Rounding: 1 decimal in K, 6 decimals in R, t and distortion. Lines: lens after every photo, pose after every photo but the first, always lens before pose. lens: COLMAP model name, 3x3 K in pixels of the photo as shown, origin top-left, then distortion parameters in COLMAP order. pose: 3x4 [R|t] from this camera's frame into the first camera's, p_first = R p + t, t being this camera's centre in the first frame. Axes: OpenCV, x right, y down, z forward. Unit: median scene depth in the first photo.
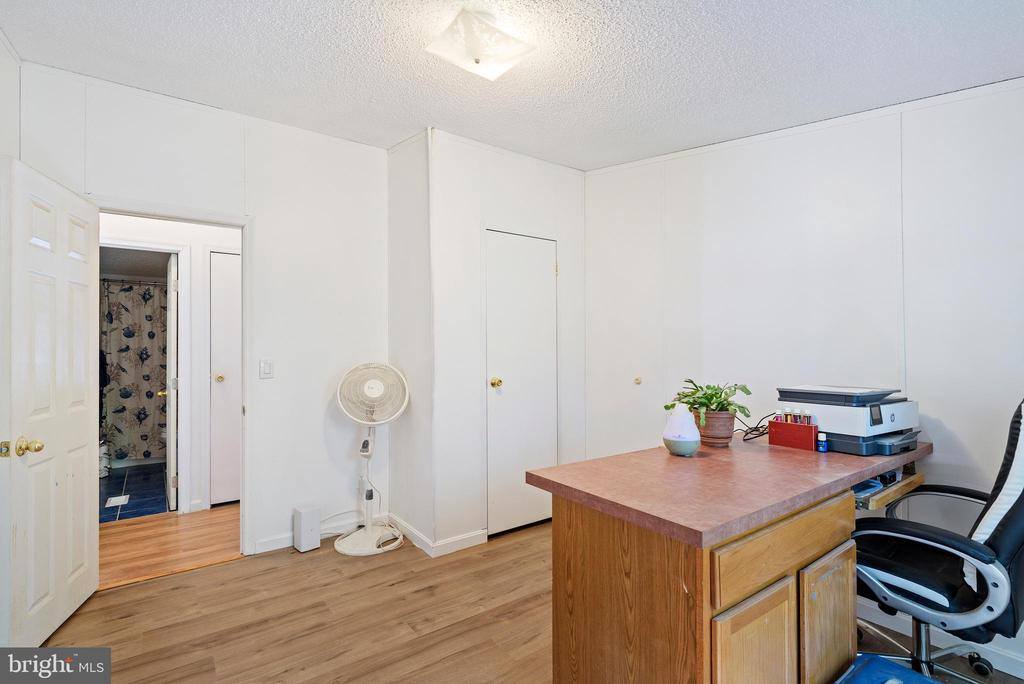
lens RADIAL K [[471.8, 0, 511.5], [0, 471.8, 343.0], [0, 0, 1]] dist [0.000147, 0.000062]
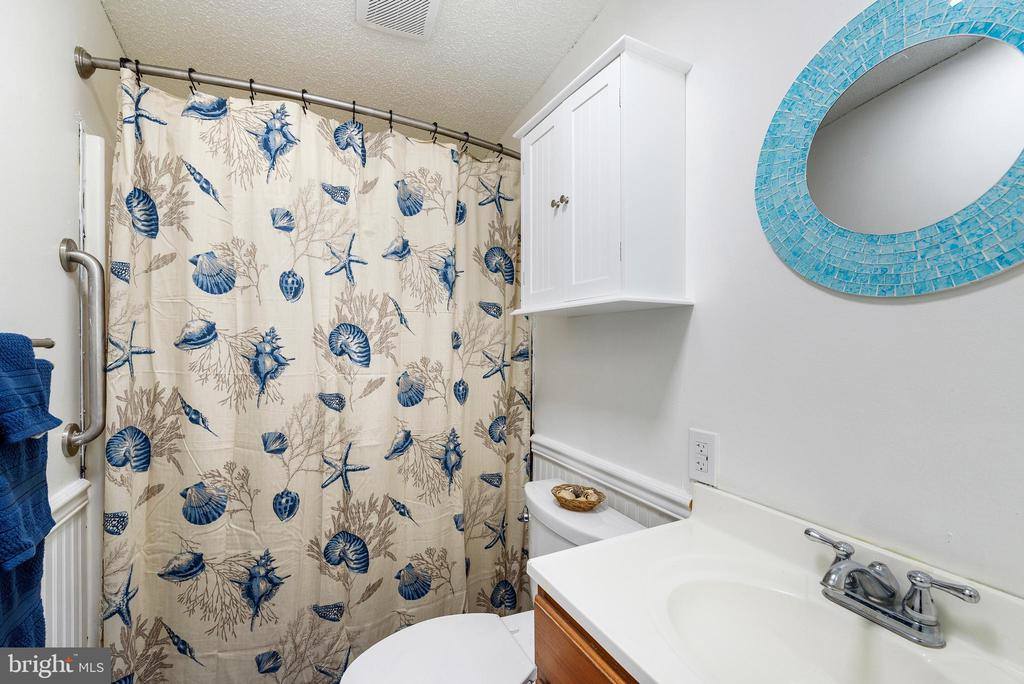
lens RADIAL K [[438.2, 0, 513.8], [0, 438.2, 340.8], [0, 0, 1]] dist [-0.005099, -0.000341]
pose [[0.992994, 0.006131, -0.118008, -0.613405], [-0.004807, 0.999922, 0.011508, 0.012011], [0.118069, -0.010860, 0.992946, 0.774245]]
